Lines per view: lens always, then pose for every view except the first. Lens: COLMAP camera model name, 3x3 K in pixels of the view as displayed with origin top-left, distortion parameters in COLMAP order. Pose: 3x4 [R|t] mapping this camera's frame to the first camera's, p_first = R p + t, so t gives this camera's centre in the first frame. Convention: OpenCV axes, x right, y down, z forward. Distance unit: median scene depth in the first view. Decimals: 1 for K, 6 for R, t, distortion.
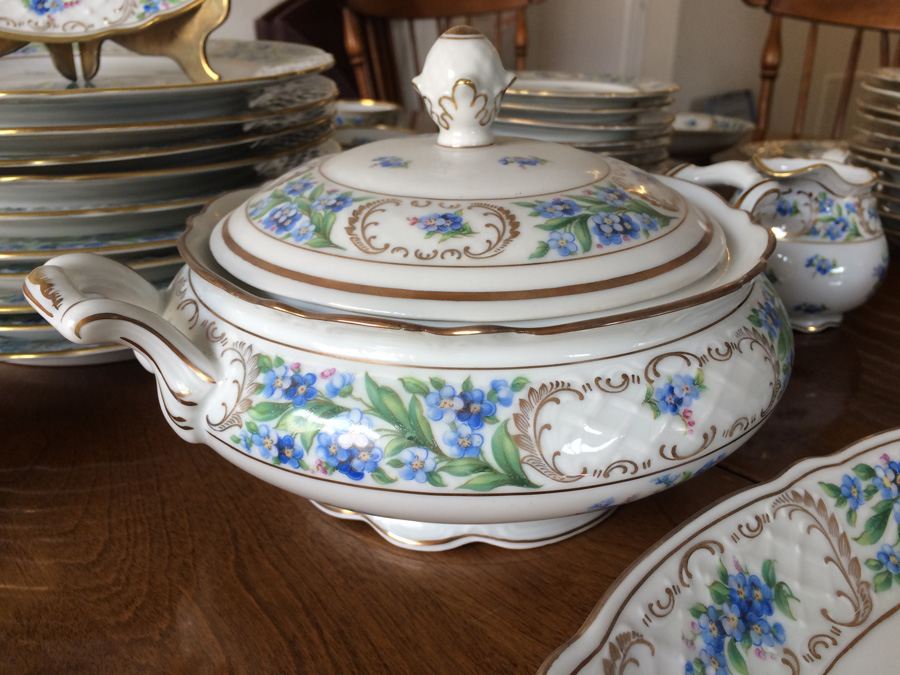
lens RADIAL K [[795.4, 0, 450.0], [0, 795.4, 337.5], [0, 0, 1]] dist [0.074291, -0.130413]
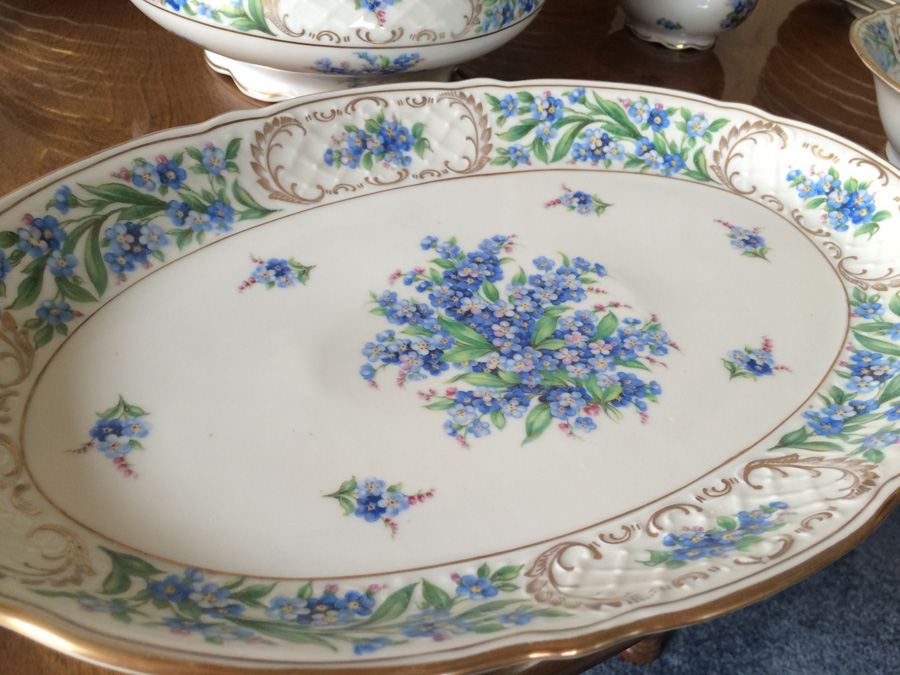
lens RADIAL K [[795.4, 0, 450.0], [0, 795.4, 337.5], [0, 0, 1]] dist [0.074291, -0.130413]
pose [[0.964862, 0.243823, -0.097936, 0.687689], [-0.200448, 0.924008, 0.325621, 0.133310], [0.169887, -0.294548, 0.940415, -0.614125]]
